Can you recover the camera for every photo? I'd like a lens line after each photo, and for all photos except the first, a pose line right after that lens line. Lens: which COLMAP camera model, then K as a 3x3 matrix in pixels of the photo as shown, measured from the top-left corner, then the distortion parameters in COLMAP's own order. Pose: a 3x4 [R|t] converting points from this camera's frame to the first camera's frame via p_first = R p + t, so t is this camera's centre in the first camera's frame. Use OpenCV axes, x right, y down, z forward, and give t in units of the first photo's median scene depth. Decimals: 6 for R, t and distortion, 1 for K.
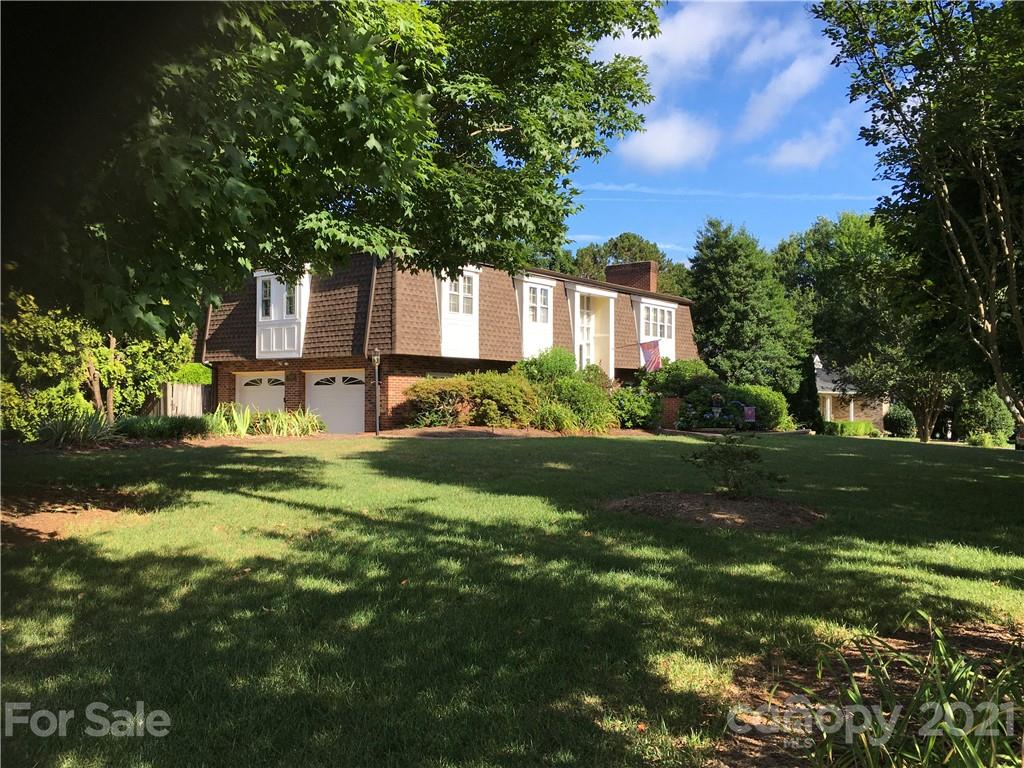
lens RADIAL K [[865.3, 0, 512.0], [0, 865.3, 384.0], [0, 0, 1]] dist [0.050014, -0.008401]
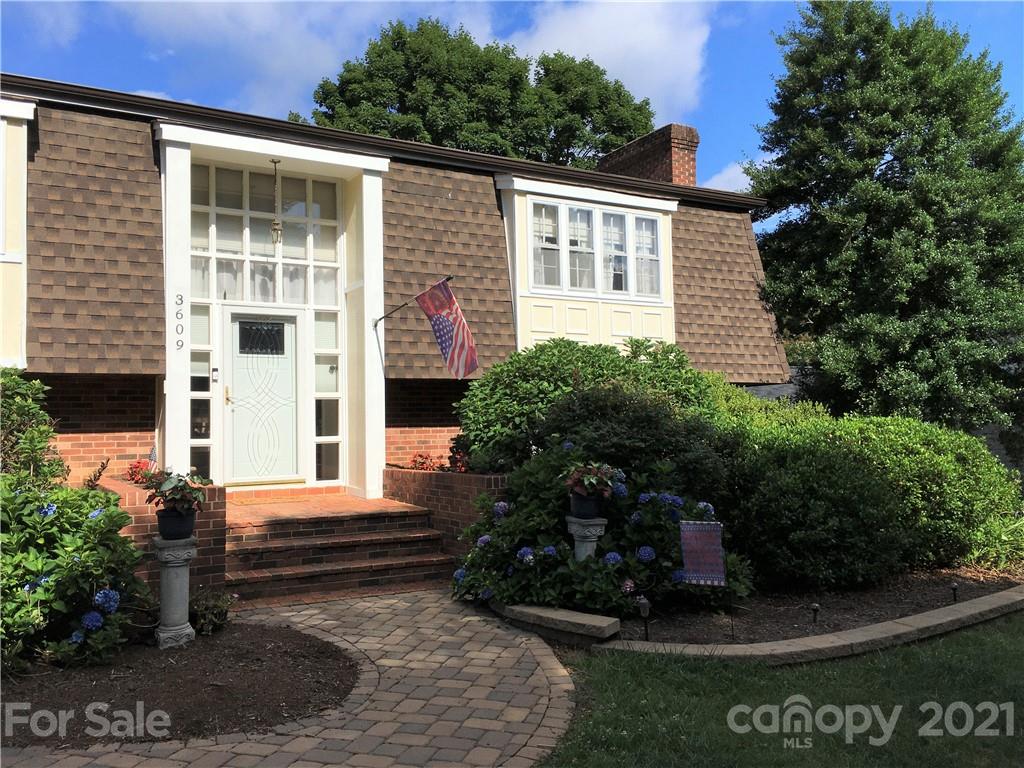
lens RADIAL K [[865.3, 0, 512.0], [0, 865.3, 384.0], [0, 0, 1]] dist [0.050014, -0.008401]
pose [[0.929857, -0.041103, -0.365617, 0.288703], [0.029892, 0.998895, -0.036273, -0.002875], [0.366704, 0.022800, 0.930058, 0.707960]]
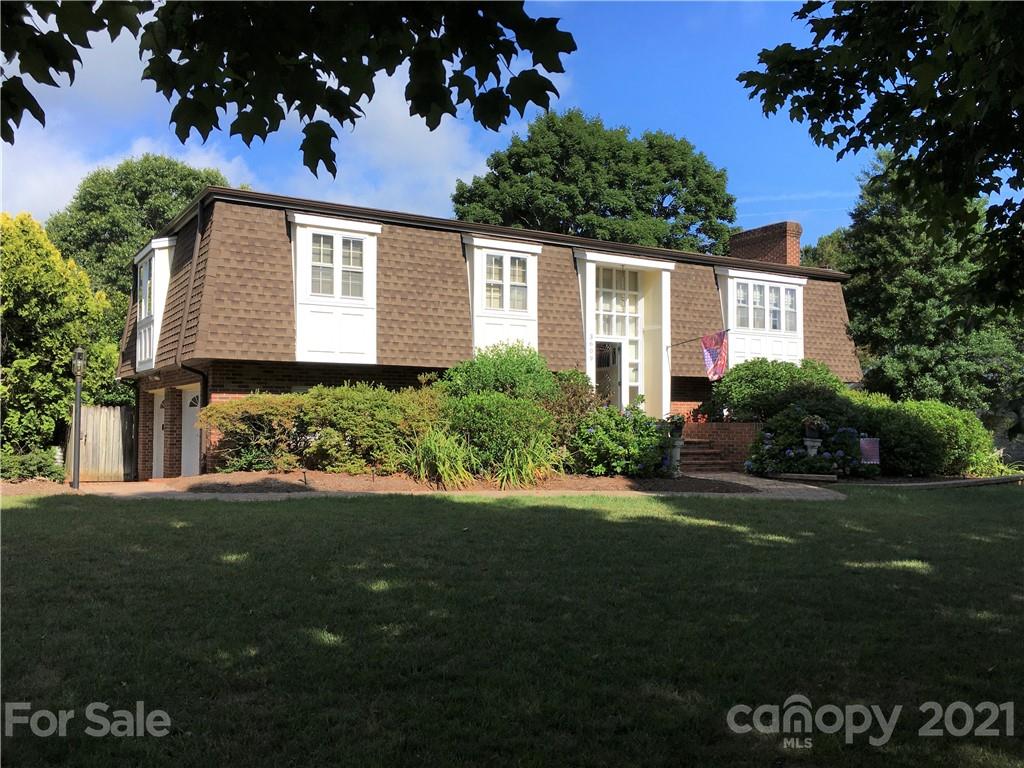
lens RADIAL K [[865.3, 0, 512.0], [0, 865.3, 384.0], [0, 0, 1]] dist [0.050014, -0.008401]
pose [[0.939530, -0.015664, -0.342108, 0.230711], [0.008449, 0.999710, -0.022571, 0.001115], [0.342362, 0.018316, 0.939390, 0.341962]]
